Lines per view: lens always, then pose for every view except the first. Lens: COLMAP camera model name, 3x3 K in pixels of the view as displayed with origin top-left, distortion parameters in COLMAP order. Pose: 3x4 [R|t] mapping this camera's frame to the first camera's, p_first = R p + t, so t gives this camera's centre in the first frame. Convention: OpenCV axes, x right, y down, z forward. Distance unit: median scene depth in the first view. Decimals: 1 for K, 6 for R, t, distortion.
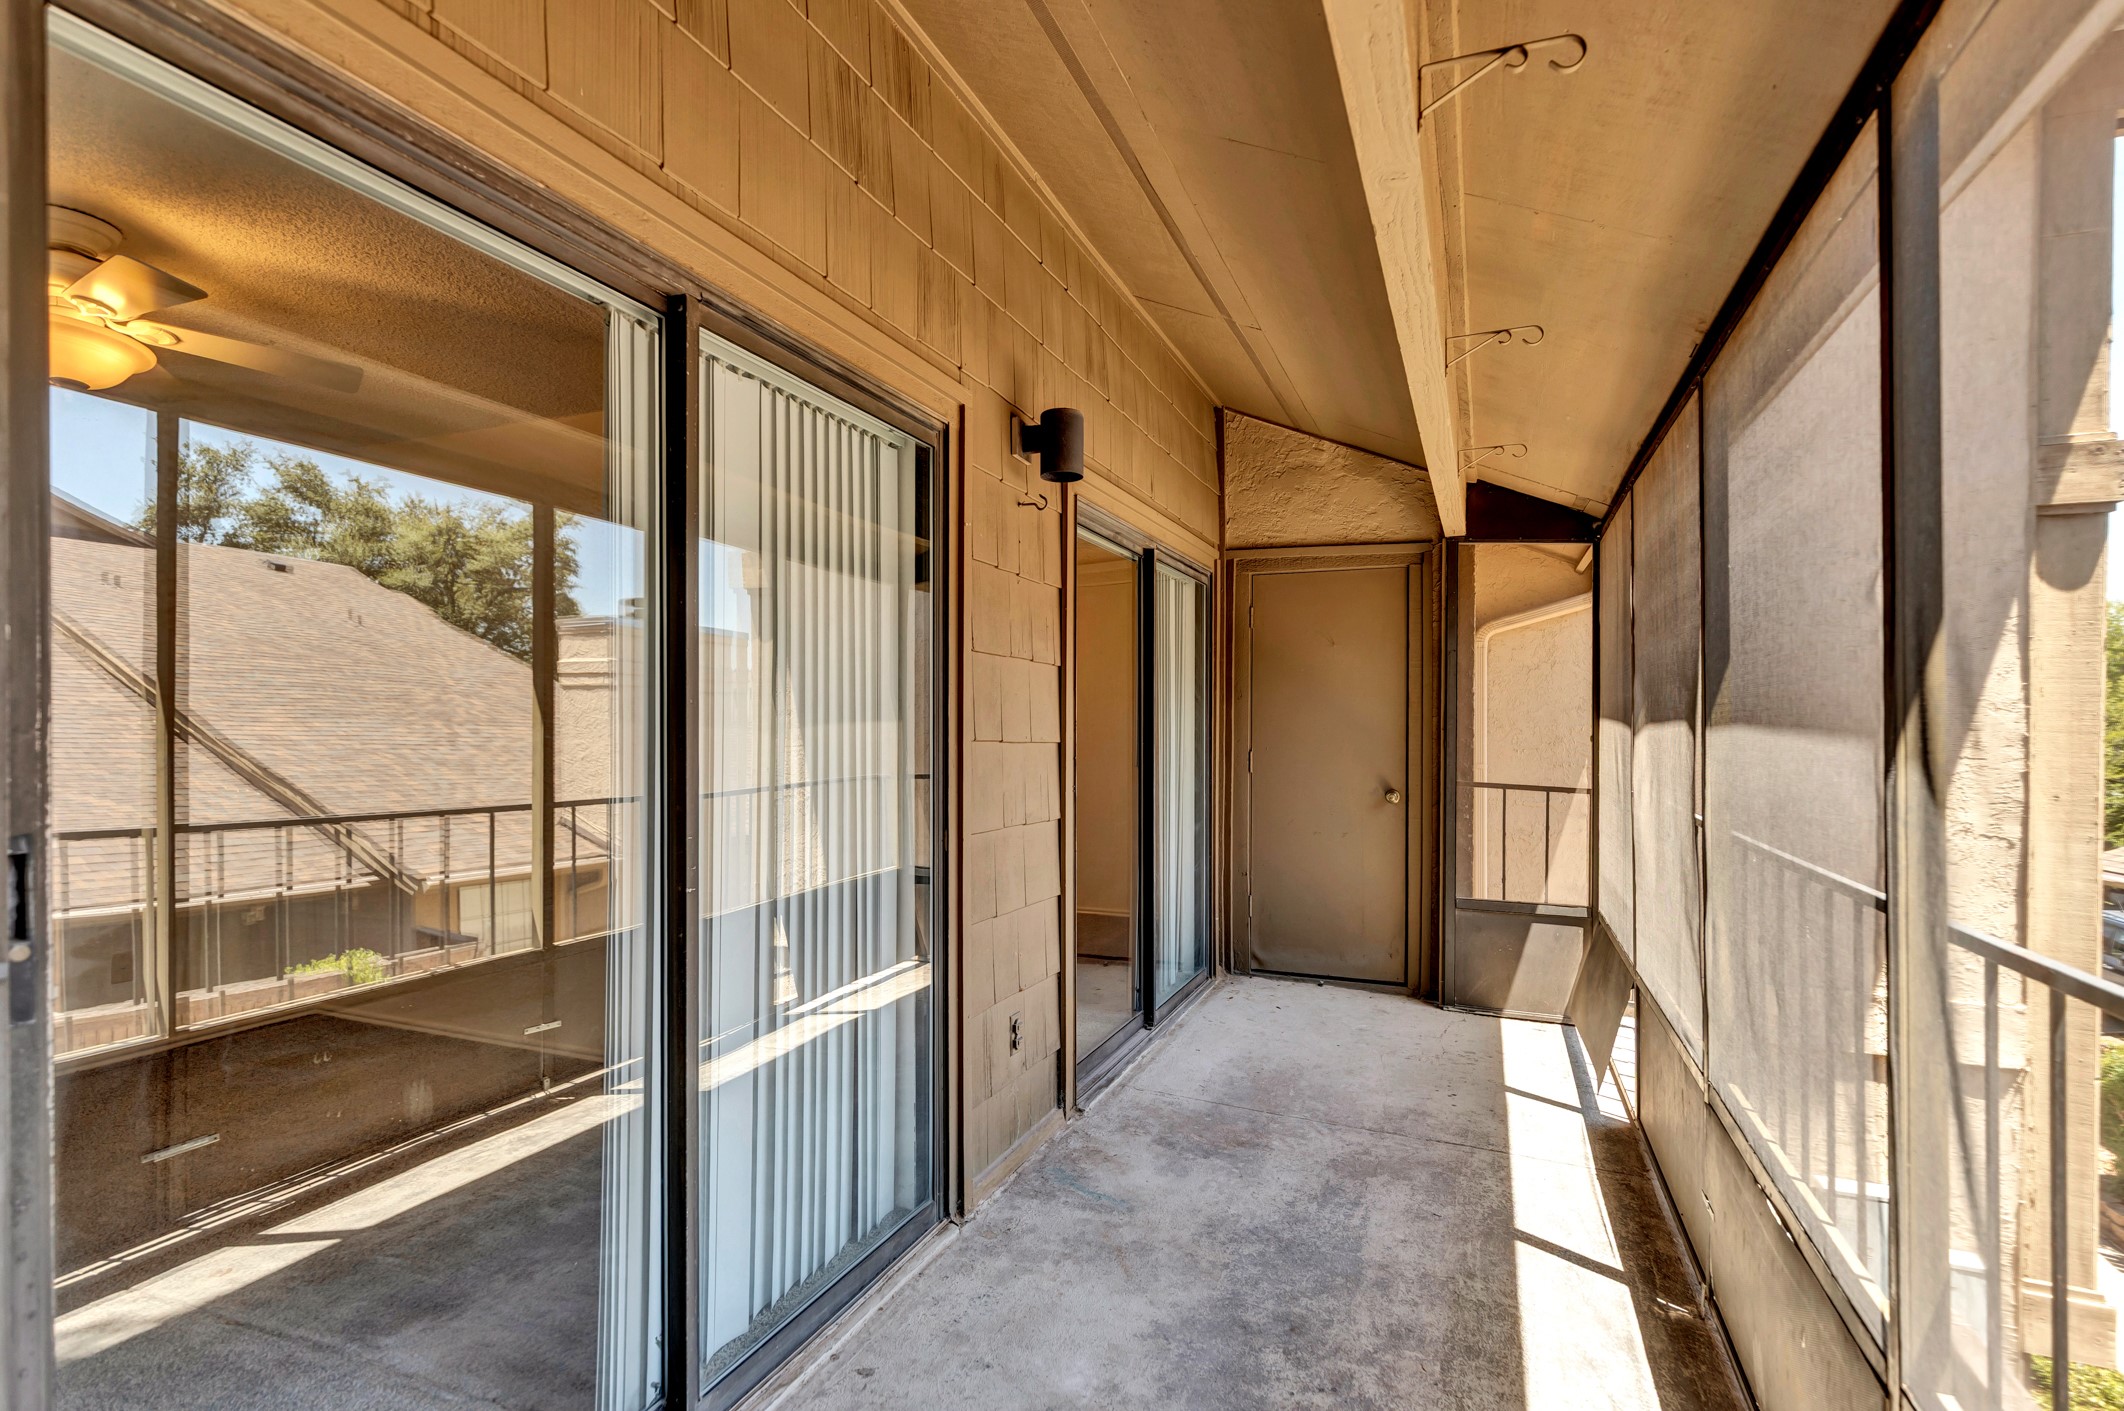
lens RADIAL K [[1033.3, 0, 1062.1], [0, 1033.3, 721.4], [0, 0, 1]] dist [0.000589, -0.000242]
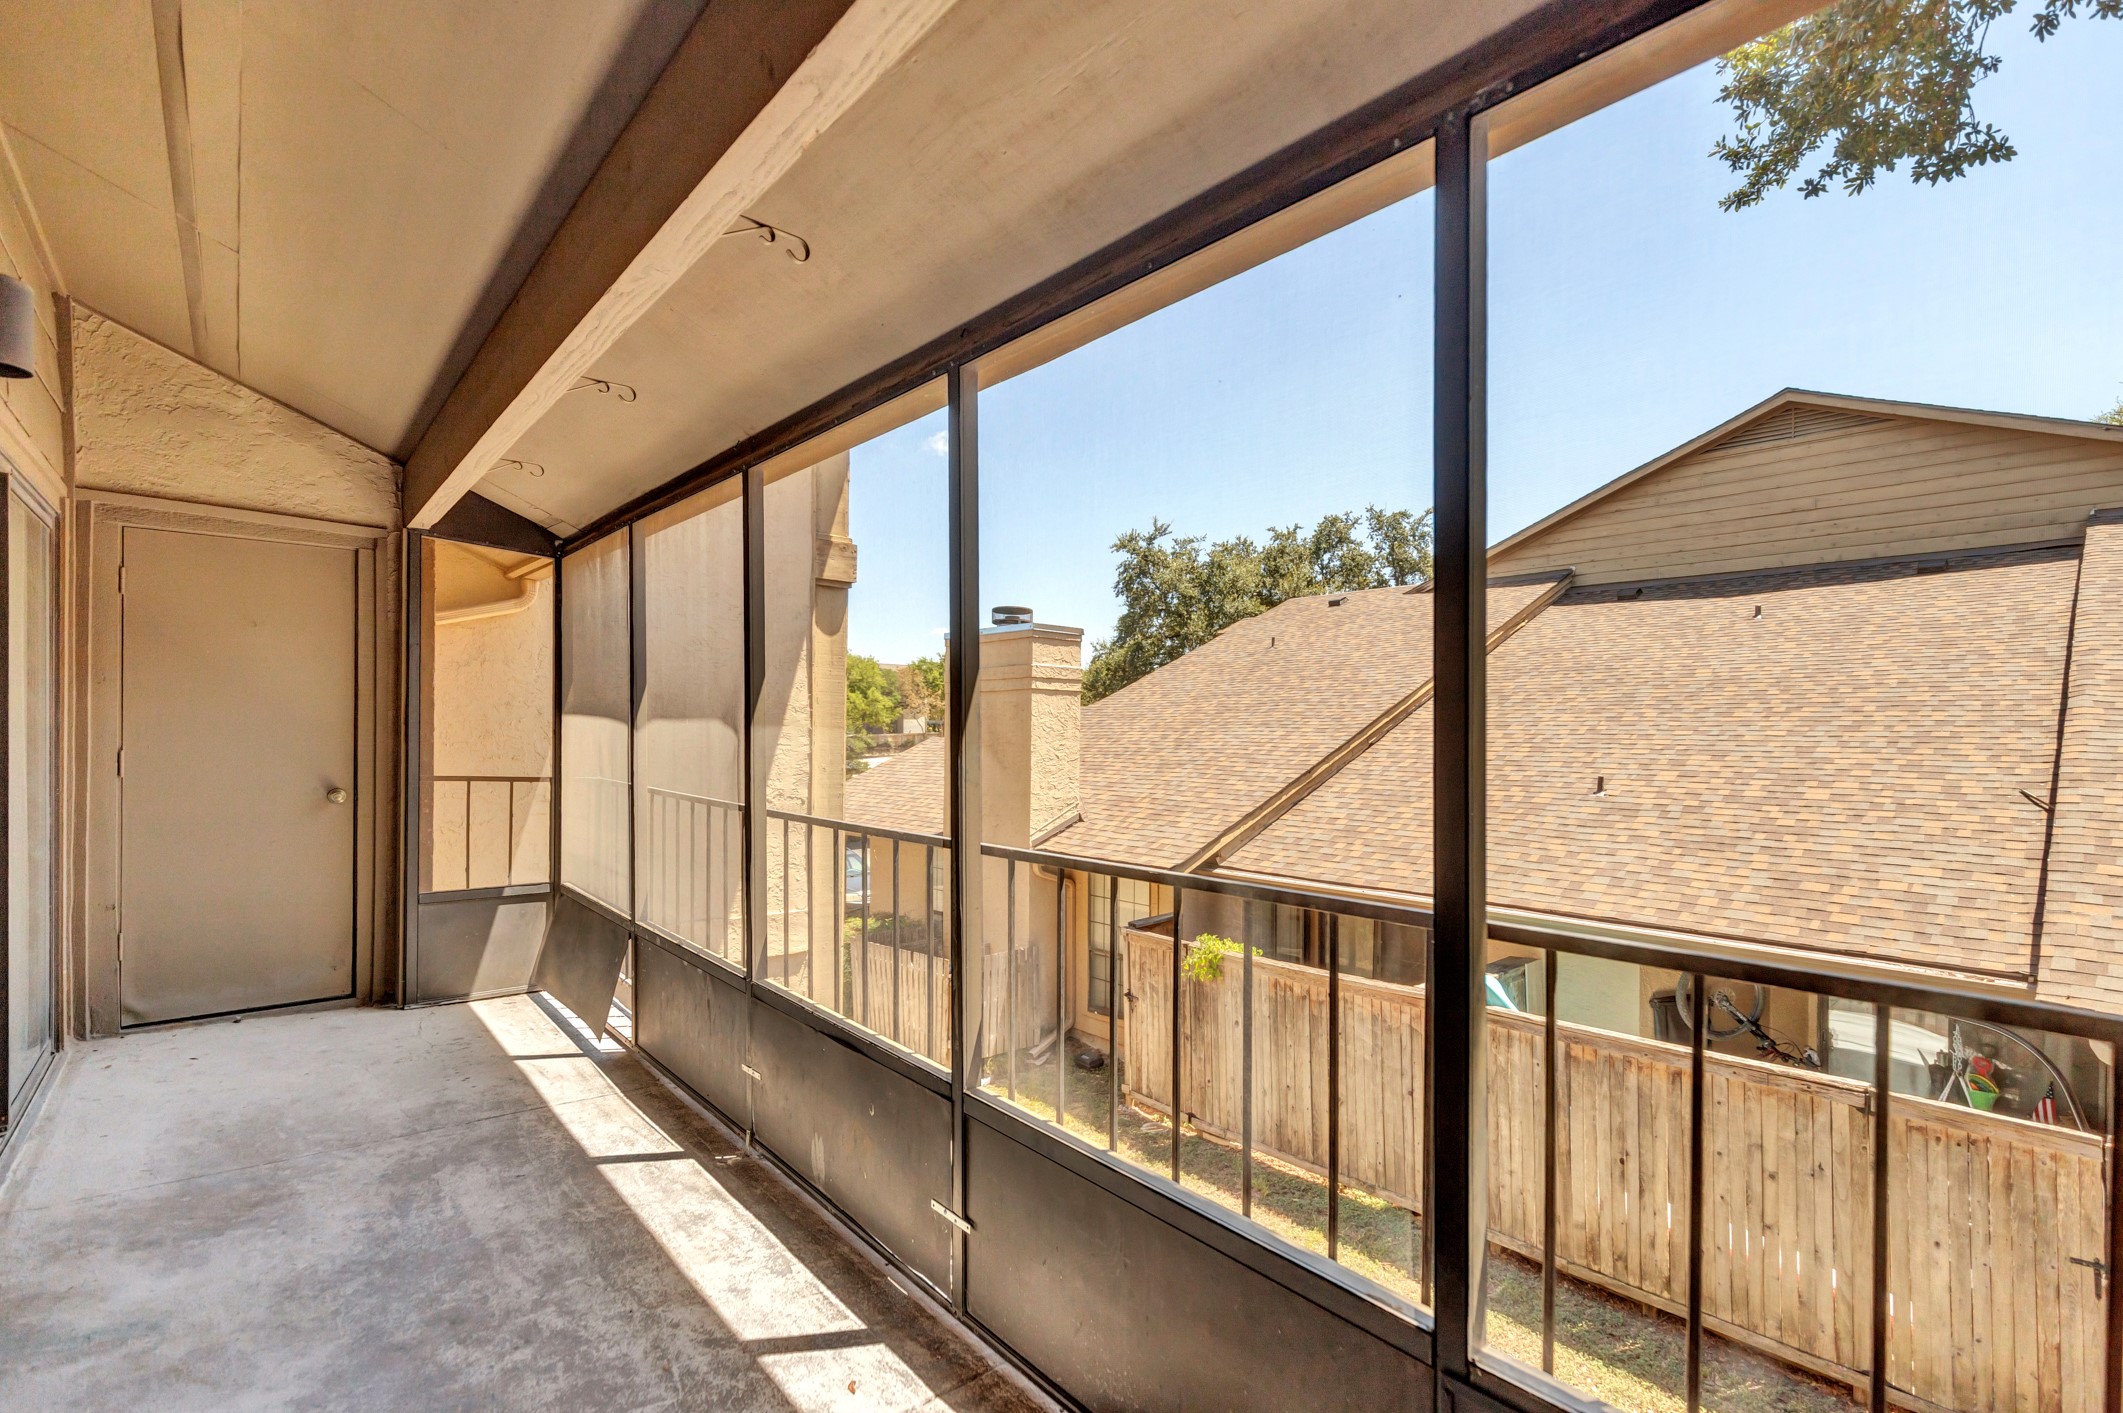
lens RADIAL K [[984.0, 0, 1061.1], [0, 984.0, 709.9], [0, 0, 1]] dist [0.015394, -0.002899]
pose [[0.455468, 0.017100, 0.890088, -0.200740], [-0.011919, 0.999843, -0.013109, -0.000280], [-0.890172, -0.004638, 0.455600, 0.020451]]
